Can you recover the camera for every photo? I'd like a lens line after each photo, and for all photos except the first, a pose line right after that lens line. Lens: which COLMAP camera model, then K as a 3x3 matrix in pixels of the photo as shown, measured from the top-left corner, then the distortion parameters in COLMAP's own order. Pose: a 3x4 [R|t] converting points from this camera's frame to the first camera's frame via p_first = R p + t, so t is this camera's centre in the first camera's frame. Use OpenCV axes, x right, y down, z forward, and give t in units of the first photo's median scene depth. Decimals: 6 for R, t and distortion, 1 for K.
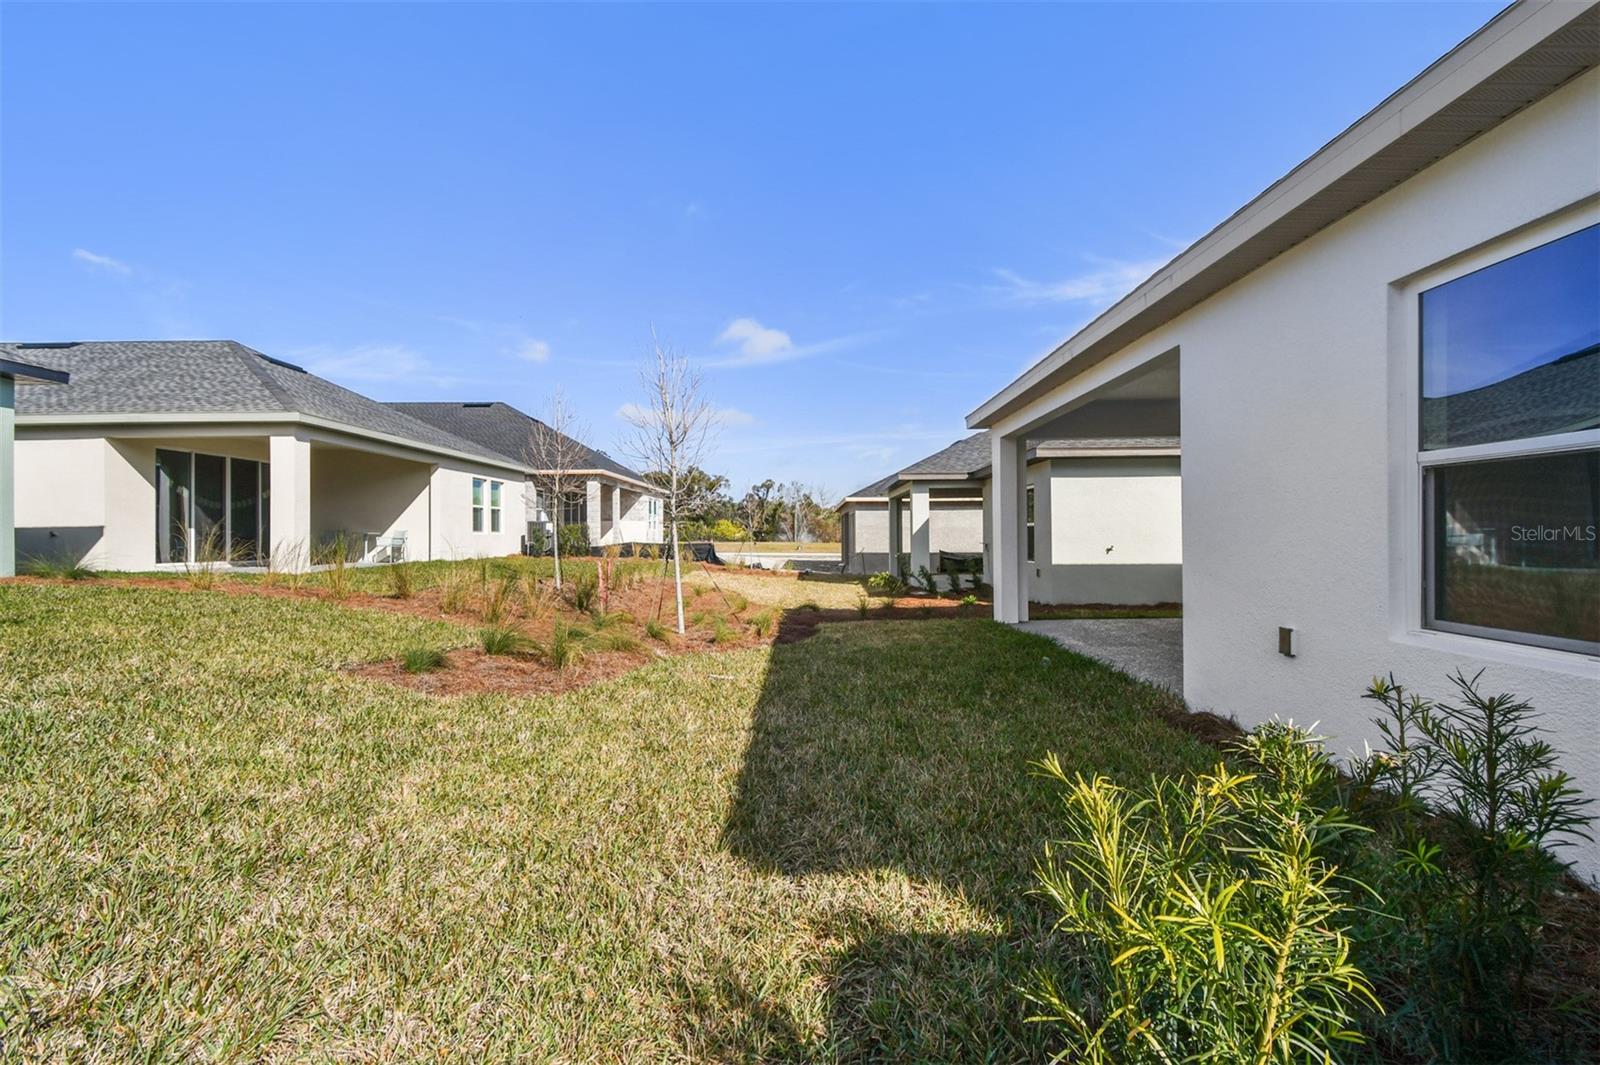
lens RADIAL K [[721.5, 0, 796.0], [0, 721.5, 528.7], [0, 0, 1]] dist [0.049610, -0.023607]
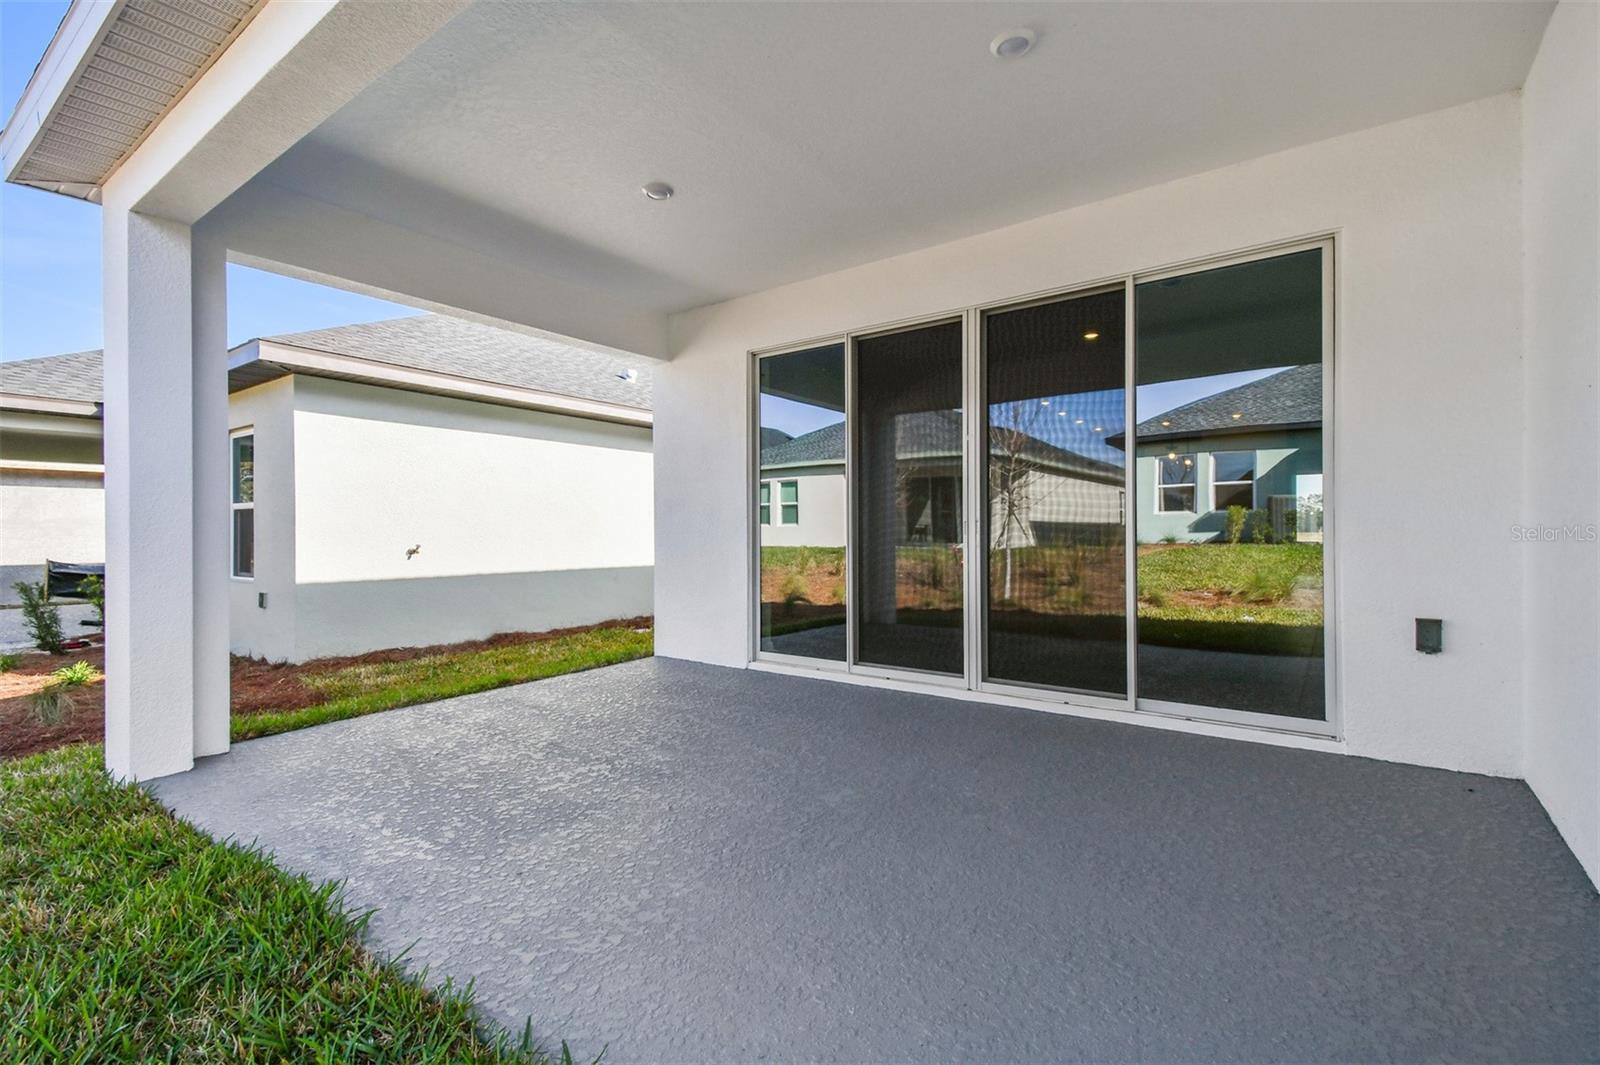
lens RADIAL K [[721.5, 0, 796.0], [0, 721.5, 528.7], [0, 0, 1]] dist [0.049610, -0.023607]
pose [[0.578691, 0.005941, 0.815525, 0.128653], [0.001759, 0.999962, -0.008533, 0.015343], [-0.815545, 0.006373, 0.578659, 0.391903]]
